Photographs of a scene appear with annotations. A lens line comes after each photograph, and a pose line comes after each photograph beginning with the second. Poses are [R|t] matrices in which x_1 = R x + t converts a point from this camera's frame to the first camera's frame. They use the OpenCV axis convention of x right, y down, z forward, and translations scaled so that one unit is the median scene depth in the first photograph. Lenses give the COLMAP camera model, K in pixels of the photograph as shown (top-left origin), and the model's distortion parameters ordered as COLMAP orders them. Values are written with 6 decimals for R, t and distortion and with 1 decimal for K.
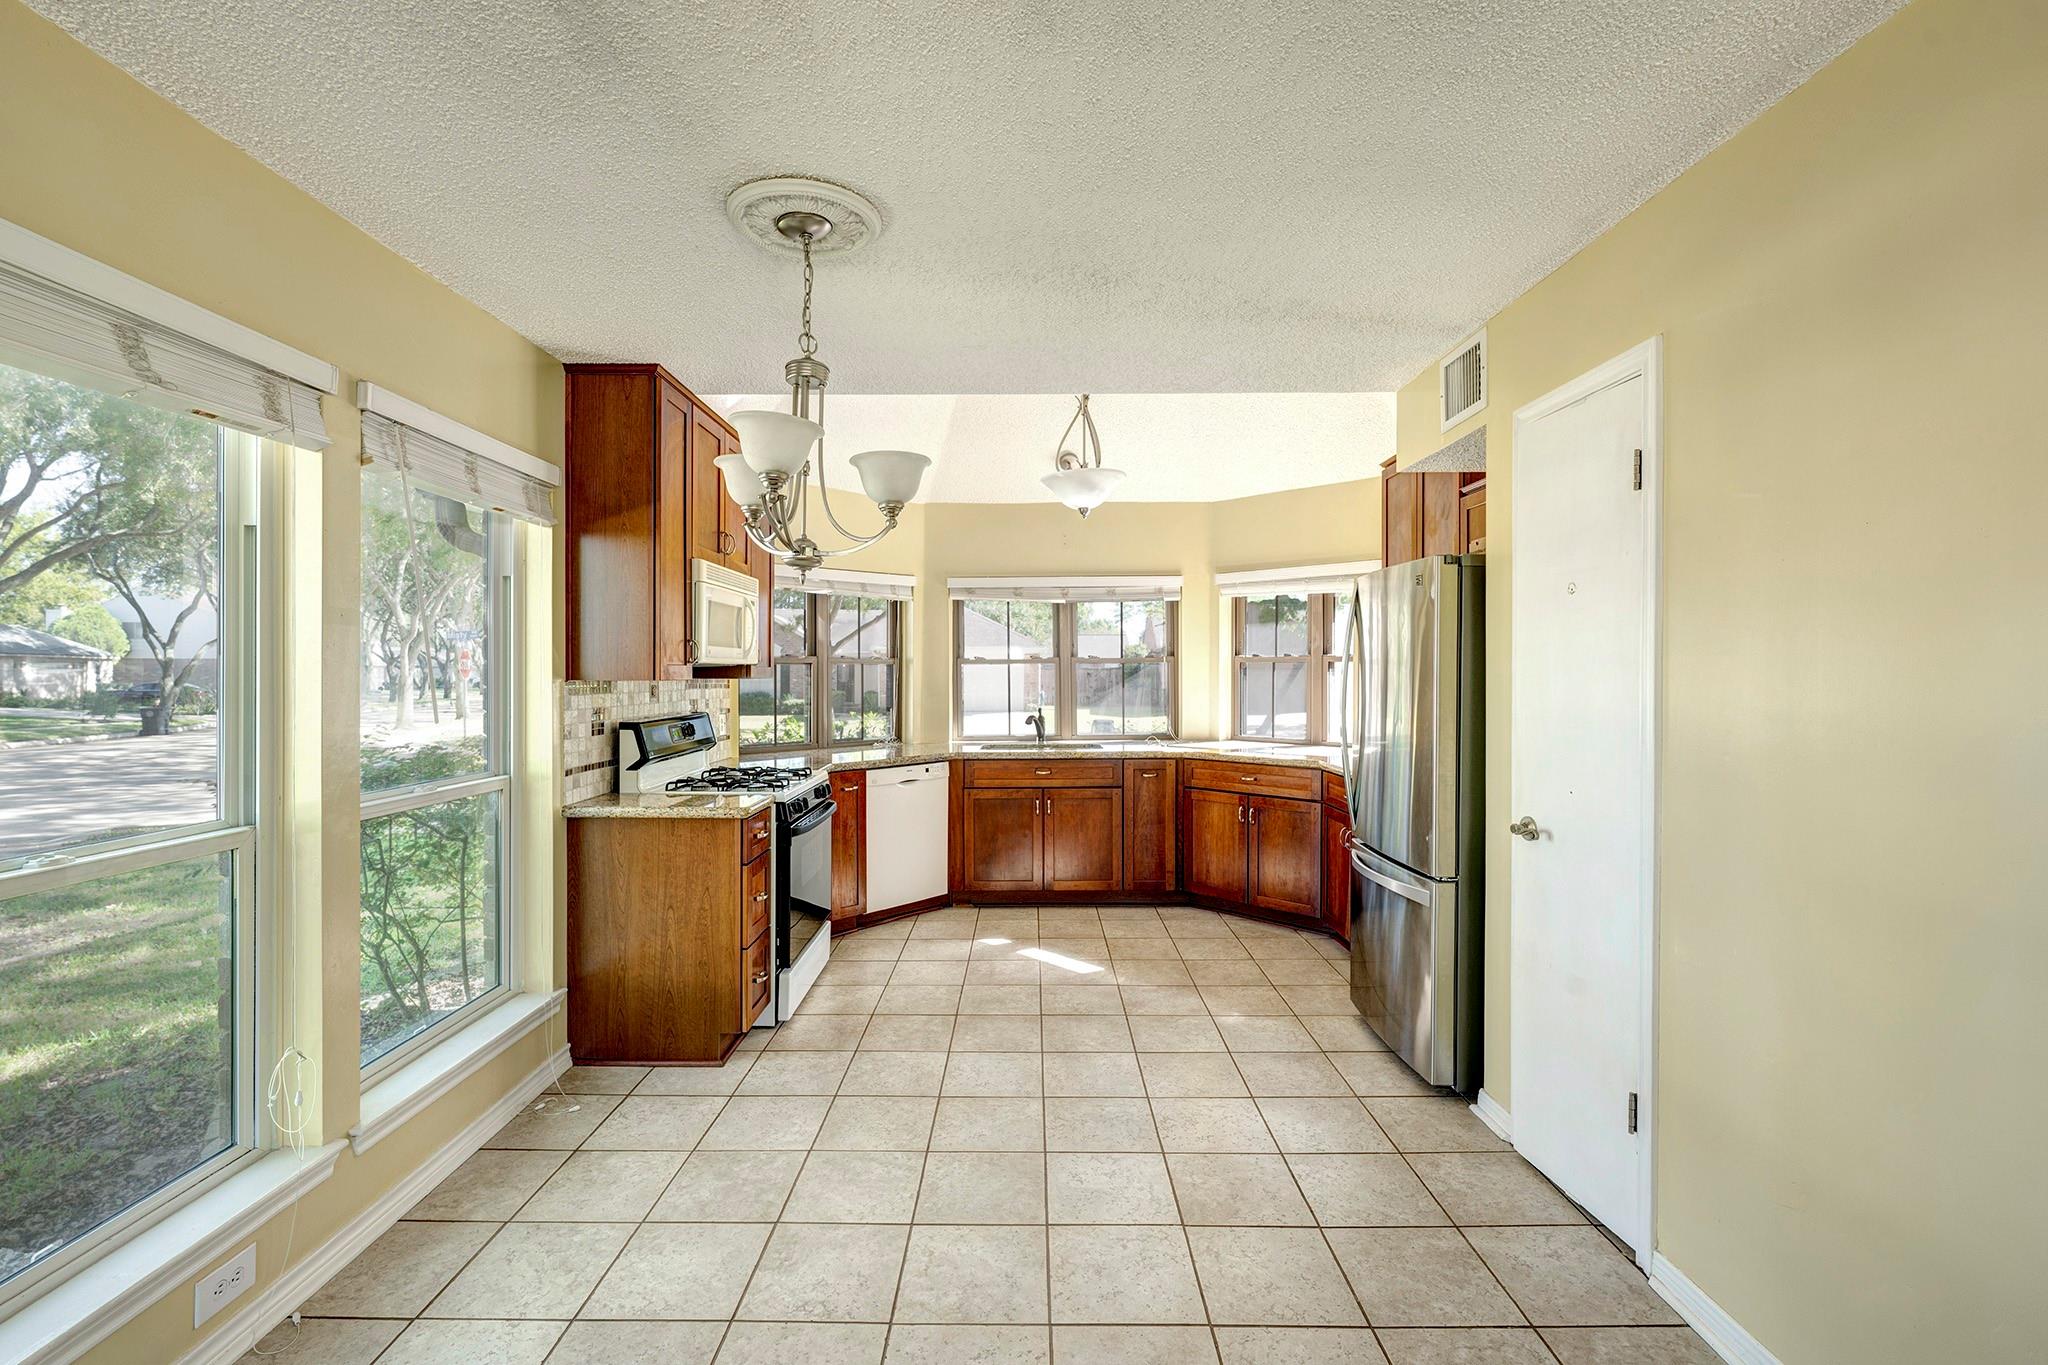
lens RADIAL K [[918.6, 0, 1015.9], [0, 918.6, 678.0], [0, 0, 1]] dist [-0.003618, 0.000222]
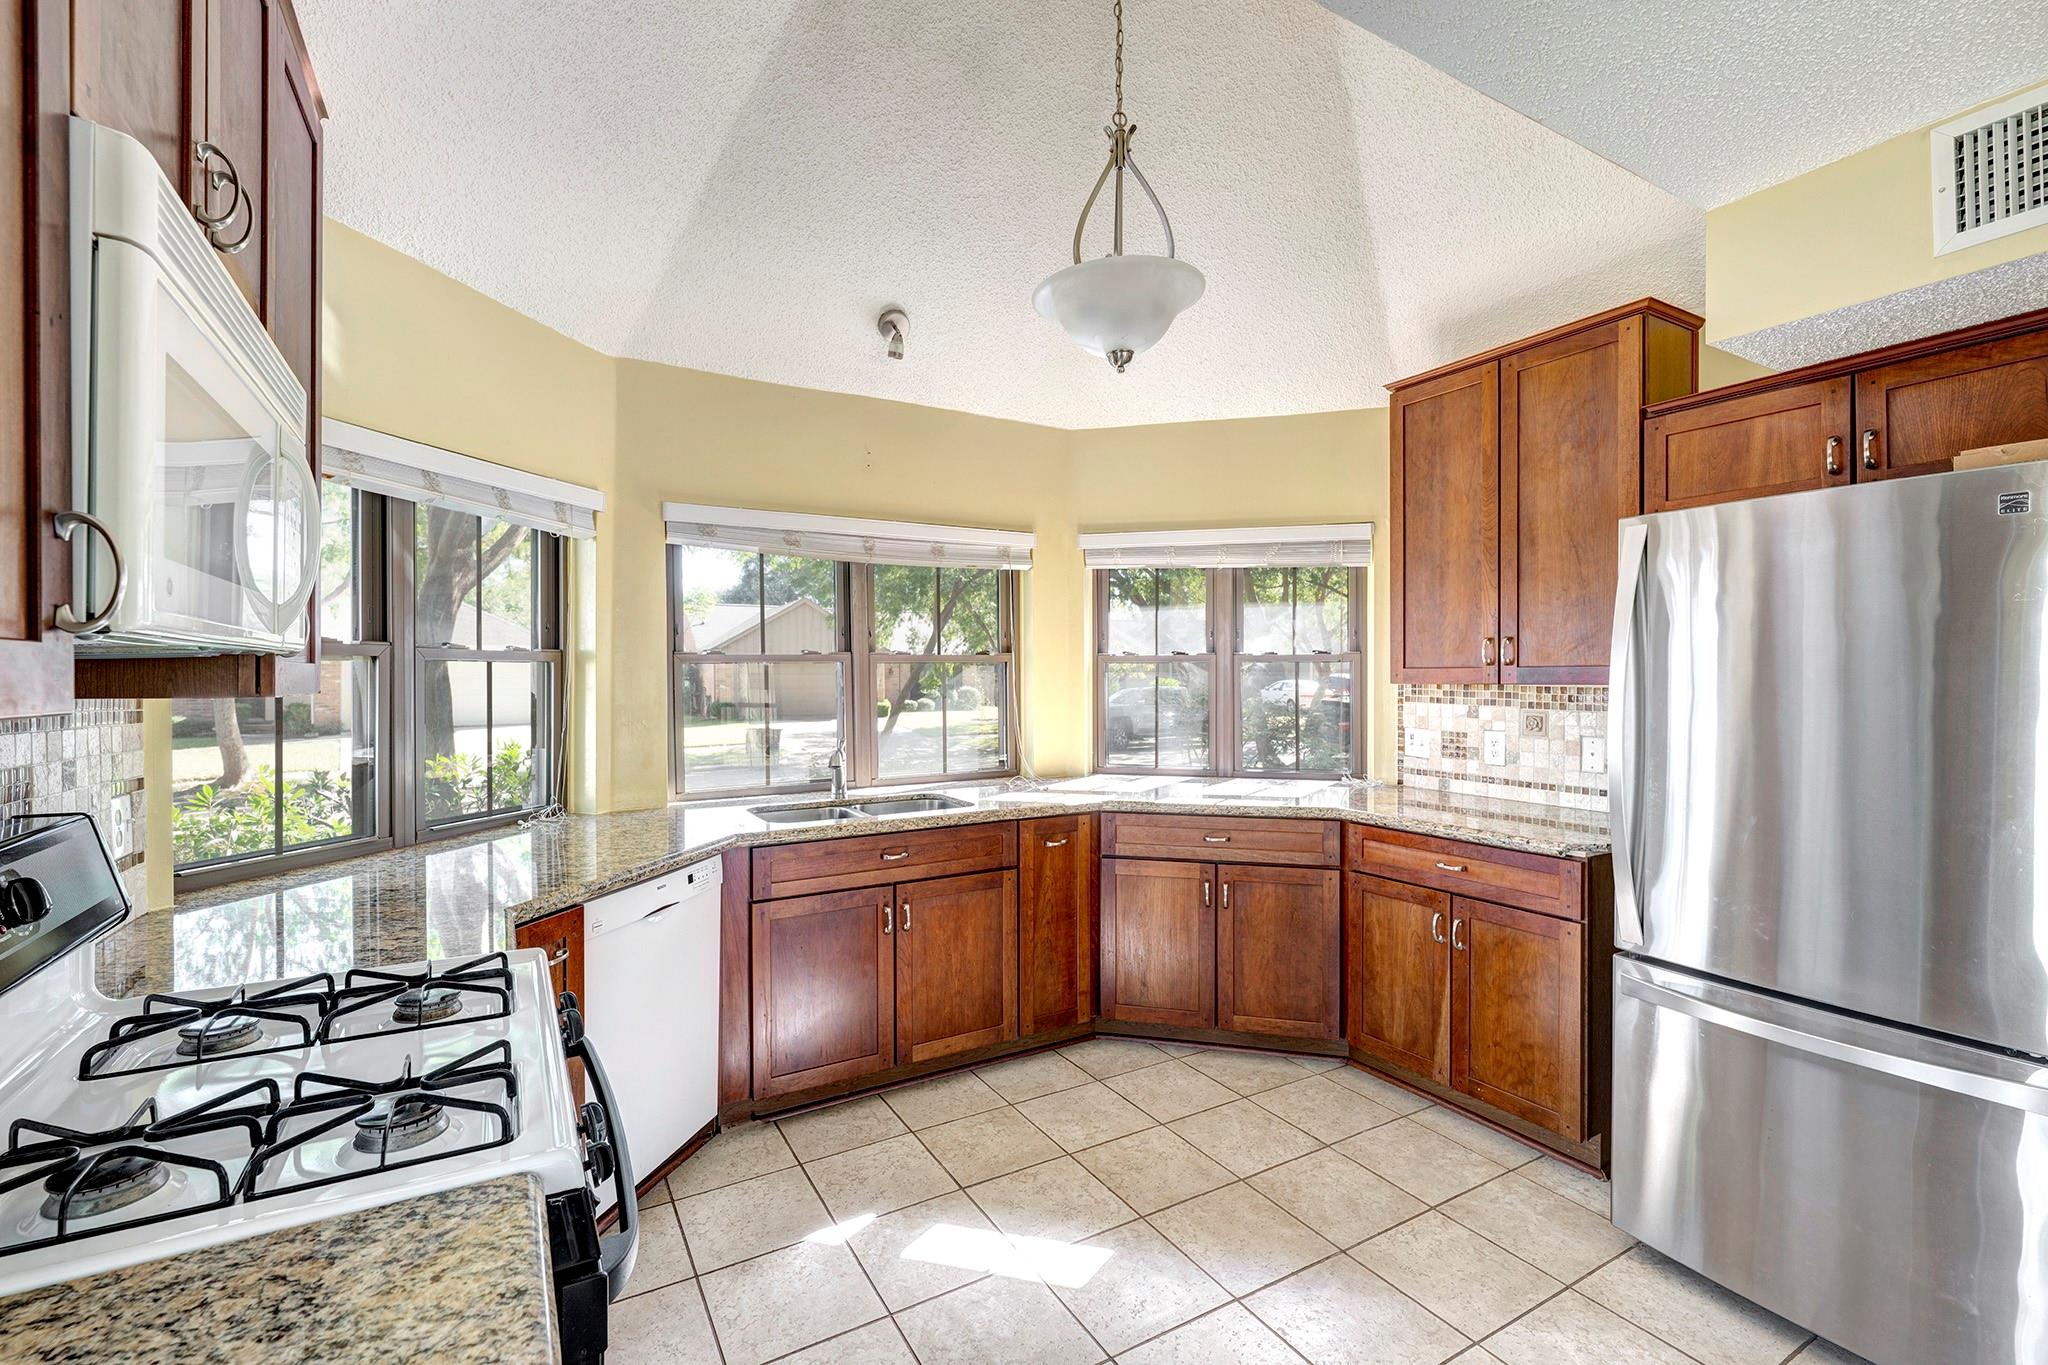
lens RADIAL K [[918.6, 0, 1039.5], [0, 918.6, 679.6], [0, 0, 1]] dist [-0.003618, 0.000222]
pose [[0.855337, -0.003092, 0.518062, -0.182742], [0.005541, 0.999980, -0.003180, -0.001933], [-0.518042, 0.005591, 0.855337, 0.476000]]
